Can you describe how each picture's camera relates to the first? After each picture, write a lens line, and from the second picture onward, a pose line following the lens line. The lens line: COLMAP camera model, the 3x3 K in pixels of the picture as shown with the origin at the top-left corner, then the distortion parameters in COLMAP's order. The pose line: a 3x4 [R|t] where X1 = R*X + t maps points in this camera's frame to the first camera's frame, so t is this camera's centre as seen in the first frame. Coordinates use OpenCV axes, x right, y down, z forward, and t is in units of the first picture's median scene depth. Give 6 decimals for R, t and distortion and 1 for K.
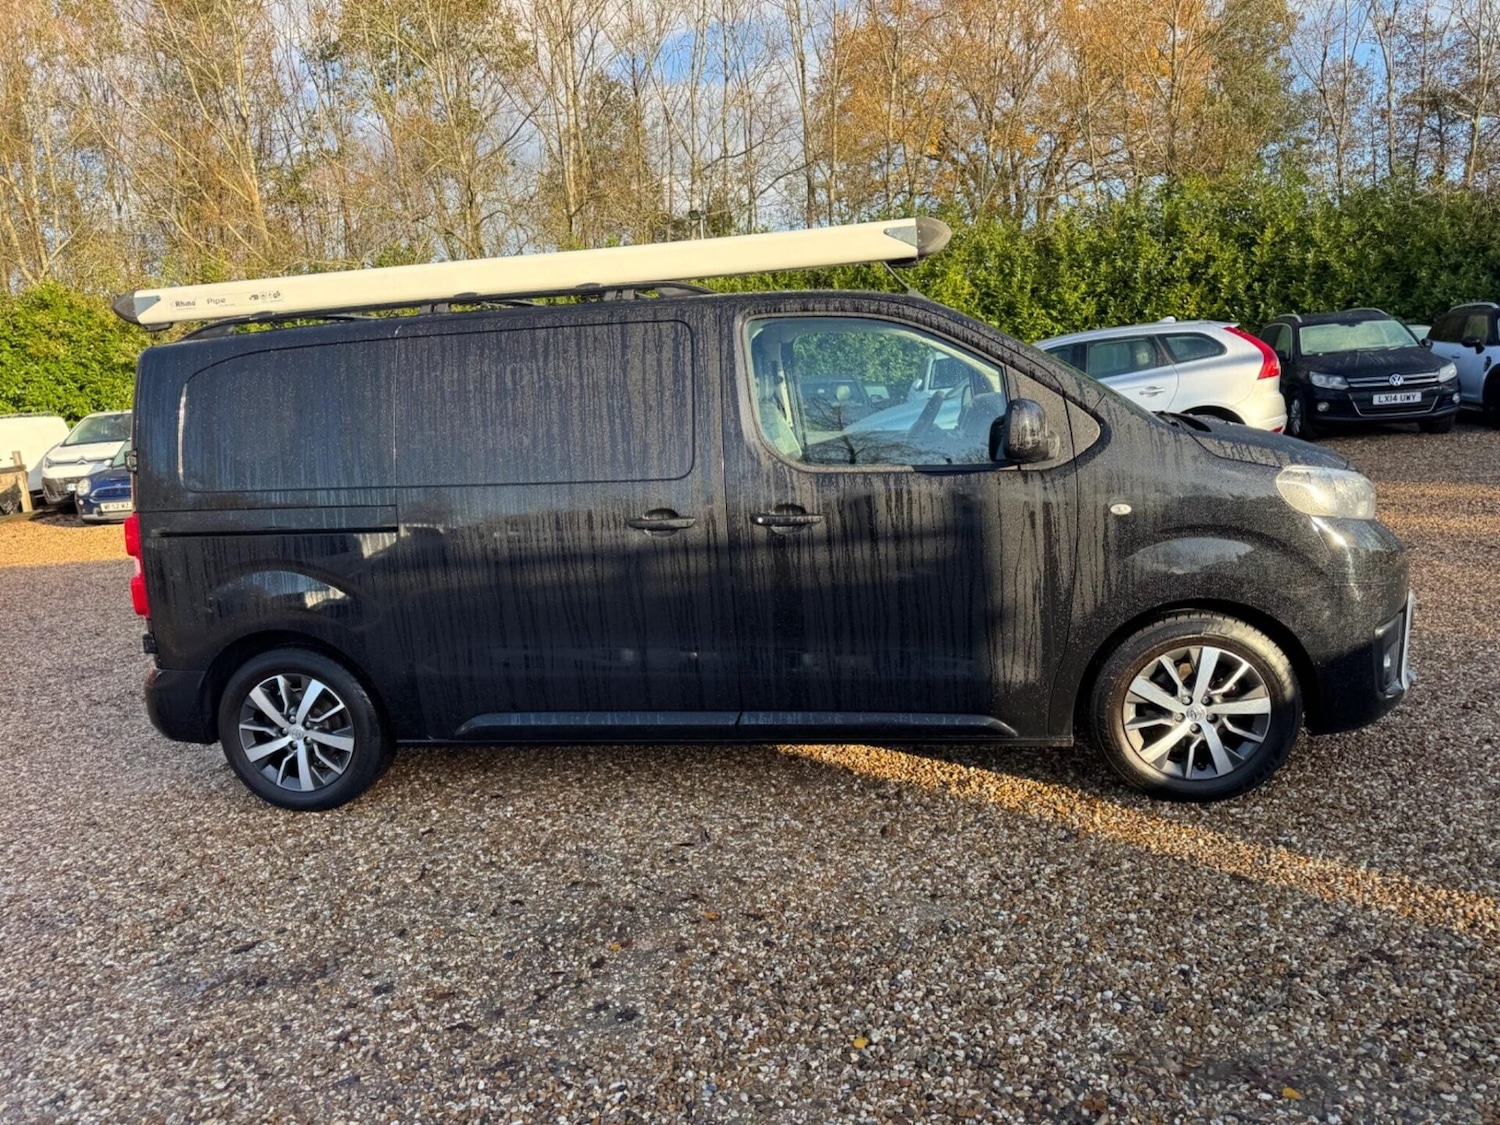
lens RADIAL K [[1056.9, 0, 749.0], [0, 1056.9, 575.5], [0, 0, 1]] dist [0.014310, -0.012187]
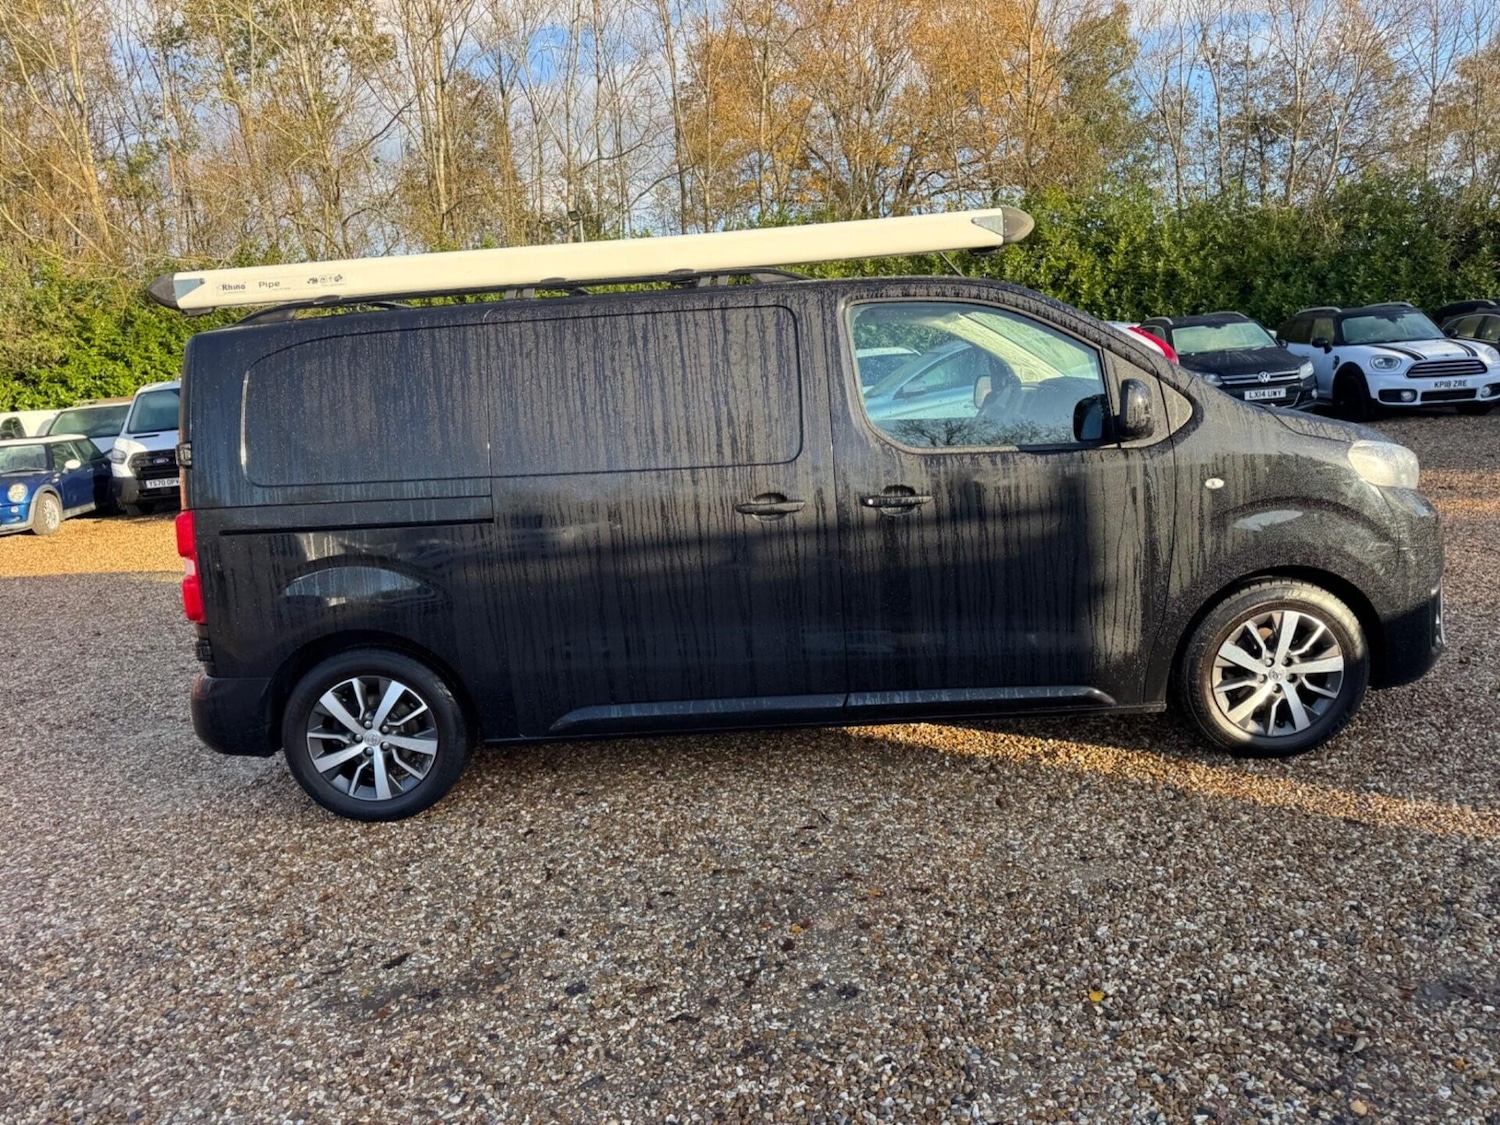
lens RADIAL K [[1056.6, 0, 750.0], [0, 1056.6, 562.5], [0, 0, 1]] dist [0.019141, -0.018770]
pose [[0.989634, -0.028179, 0.140820, -0.252429], [0.030493, 0.999433, -0.014296, 0.016851], [-0.140338, 0.018441, 0.989932, 0.013399]]
